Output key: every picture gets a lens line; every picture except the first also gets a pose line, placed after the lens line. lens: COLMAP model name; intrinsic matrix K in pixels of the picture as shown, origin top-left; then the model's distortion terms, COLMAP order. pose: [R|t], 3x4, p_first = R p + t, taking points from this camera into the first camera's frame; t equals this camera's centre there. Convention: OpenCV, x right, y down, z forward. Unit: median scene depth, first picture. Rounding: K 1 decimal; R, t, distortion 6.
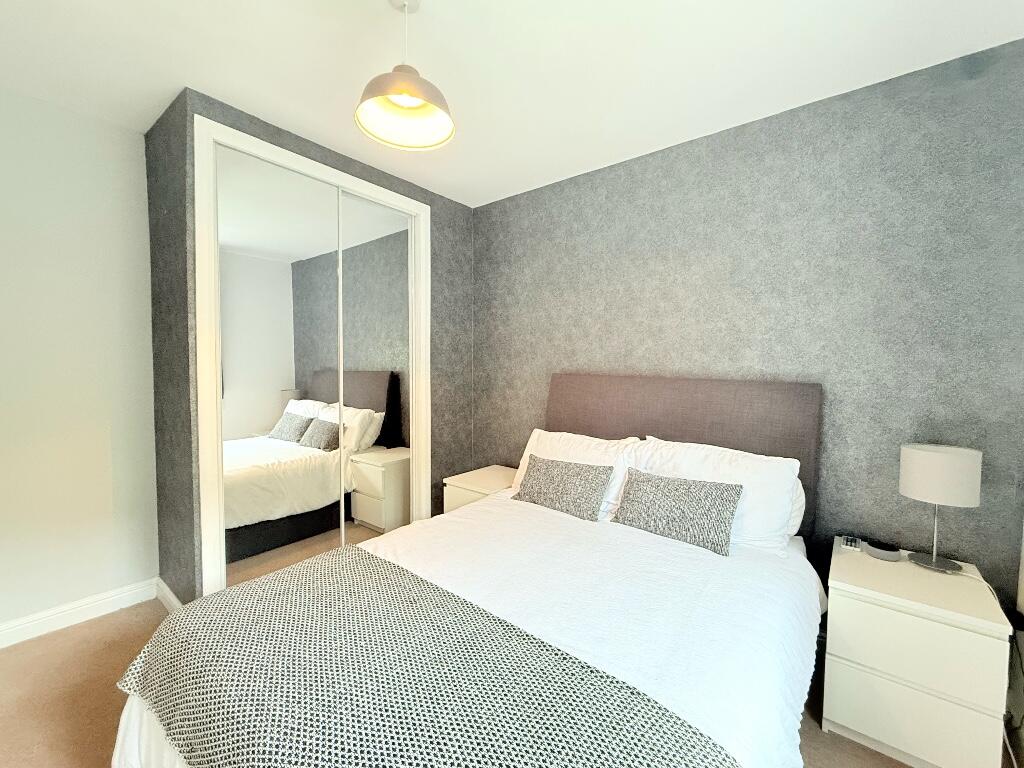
lens RADIAL K [[411.3, 0, 511.3], [0, 411.3, 383.2], [0, 0, 1]] dist [-0.003209, 0.000639]
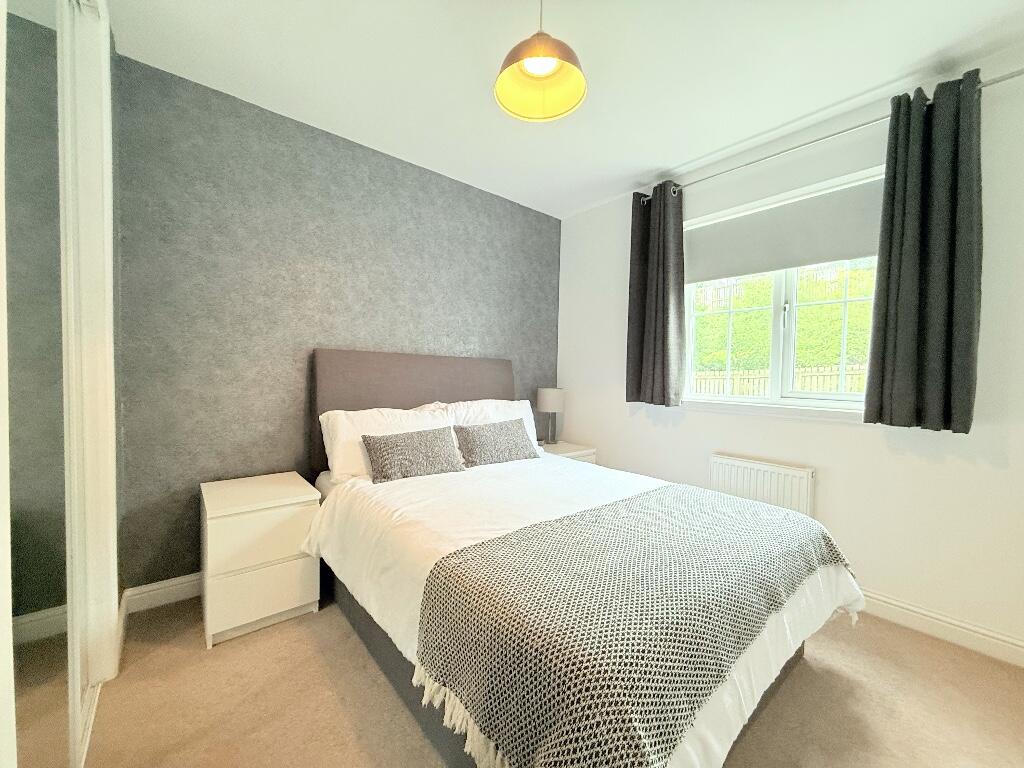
lens RADIAL K [[411.3, 0, 511.3], [0, 411.3, 383.2], [0, 0, 1]] dist [-0.003209, 0.000639]
pose [[0.197830, -0.039422, 0.979443, -0.776810], [0.020251, 0.999142, 0.036124, 0.029687], [-0.980027, 0.012689, 0.198458, 0.497405]]
